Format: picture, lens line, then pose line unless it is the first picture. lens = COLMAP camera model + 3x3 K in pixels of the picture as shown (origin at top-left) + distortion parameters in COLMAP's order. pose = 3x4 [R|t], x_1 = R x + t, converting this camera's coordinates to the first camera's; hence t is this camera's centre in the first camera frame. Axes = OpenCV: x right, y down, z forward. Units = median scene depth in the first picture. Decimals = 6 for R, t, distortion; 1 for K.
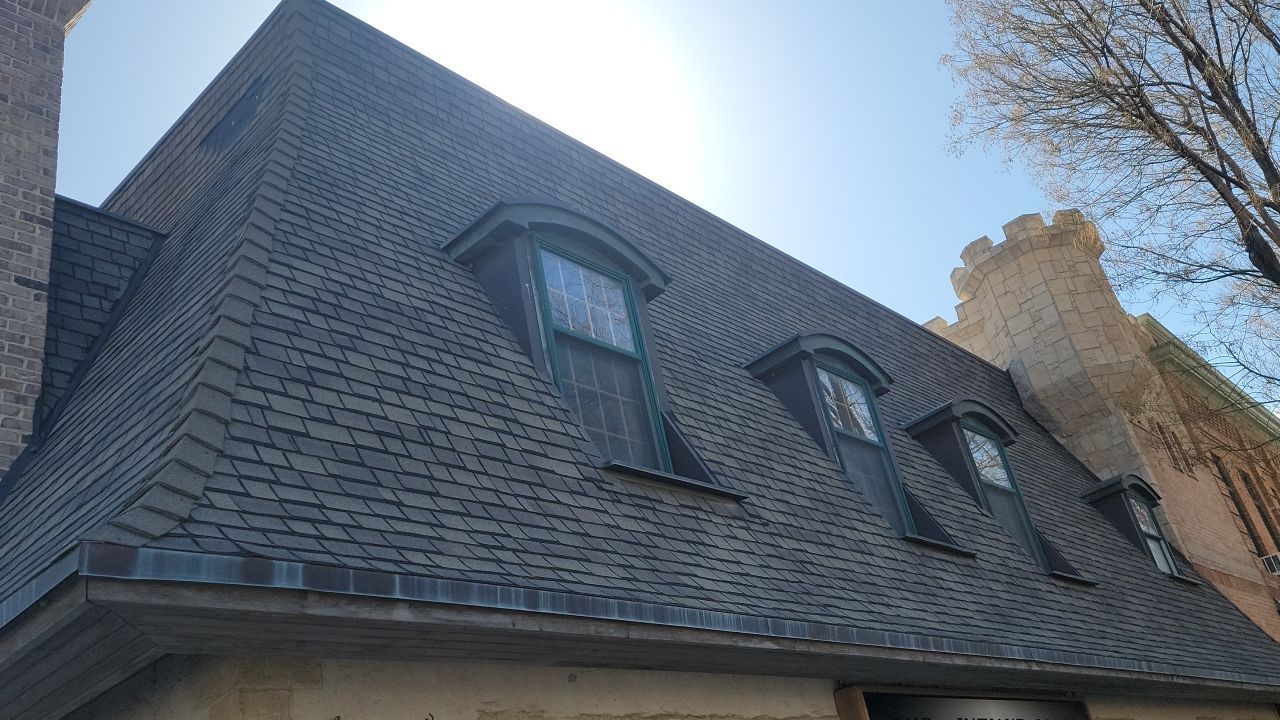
lens RADIAL K [[1073.6, 0, 683.5], [0, 1073.6, 382.4], [0, 0, 1]] dist [0.111880, -0.140788]
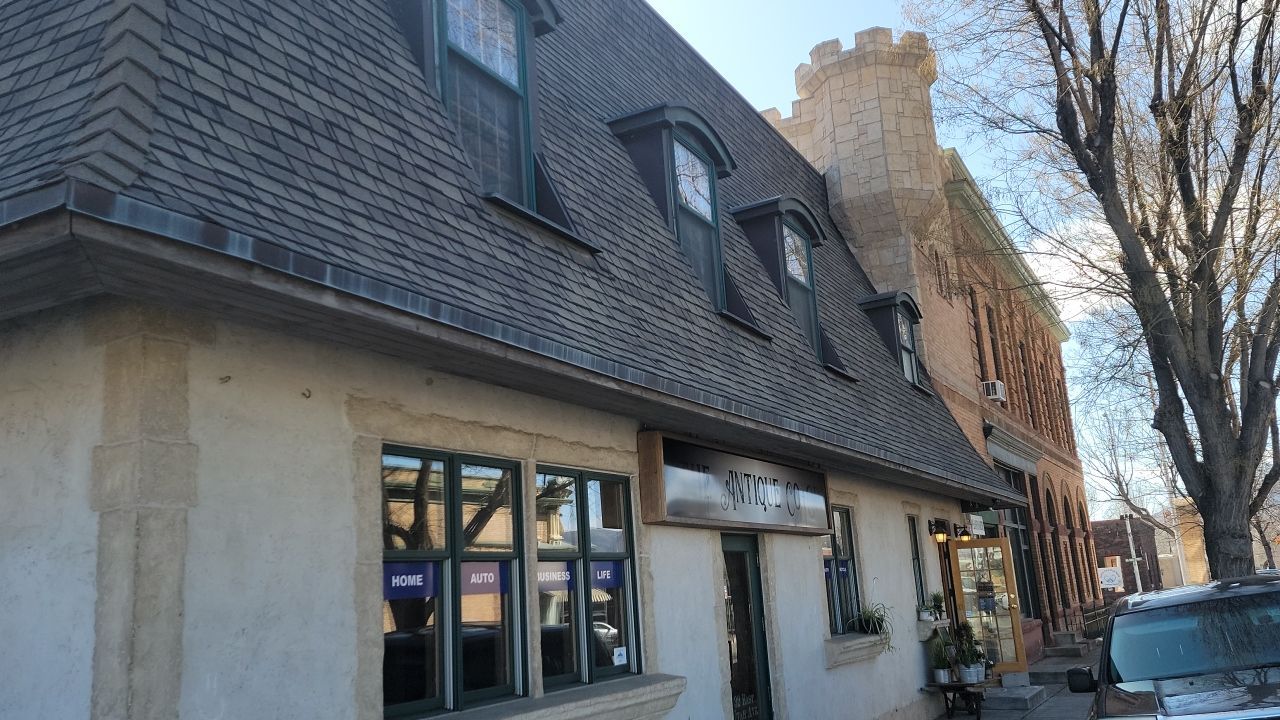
lens RADIAL K [[1073.6, 0, 683.5], [0, 1073.6, 382.4], [0, 0, 1]] dist [0.111880, -0.140788]
pose [[0.958284, 0.175920, 0.225265, -0.077056], [-0.223075, 0.953074, 0.204664, -0.006751], [-0.178690, -0.246377, 0.952559, -0.069809]]
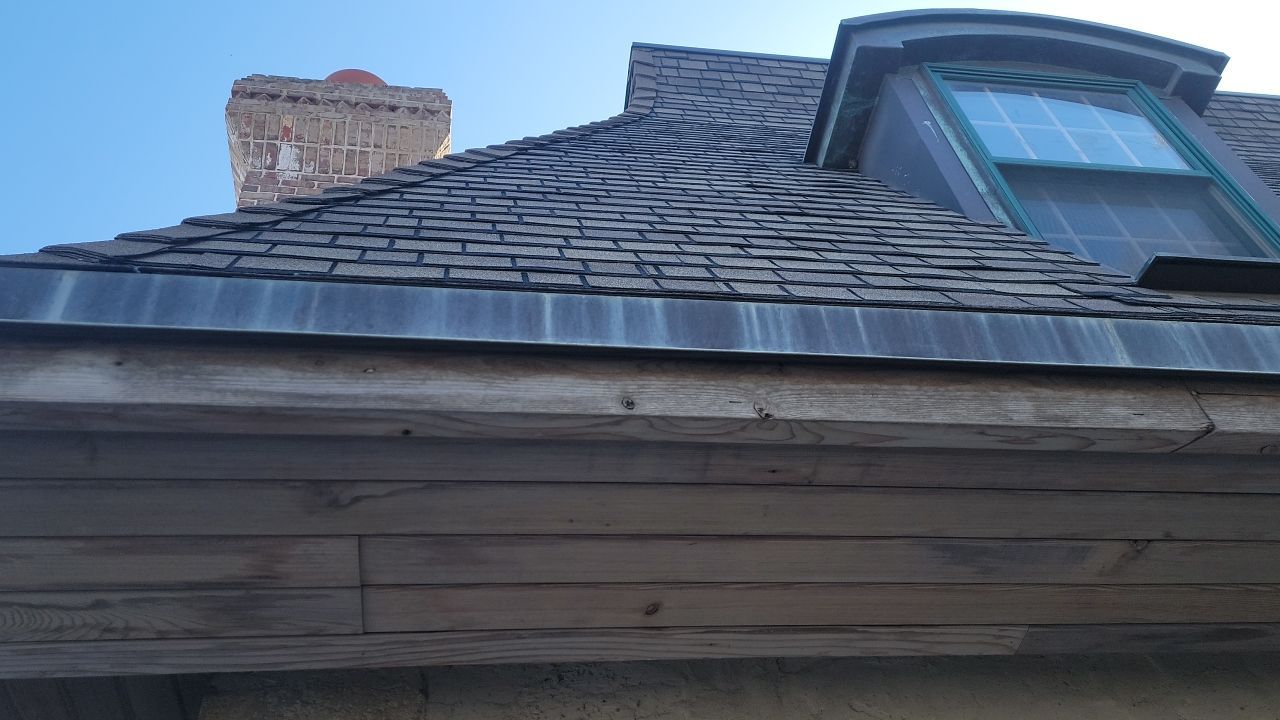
lens RADIAL K [[1073.6, 0, 683.5], [0, 1073.6, 382.4], [0, 0, 1]] dist [0.111880, -0.140788]
pose [[0.767732, -0.393120, -0.506008, -0.007249], [0.259919, 0.912860, -0.314848, 0.173535], [0.585687, 0.110198, 0.803011, 0.453154]]
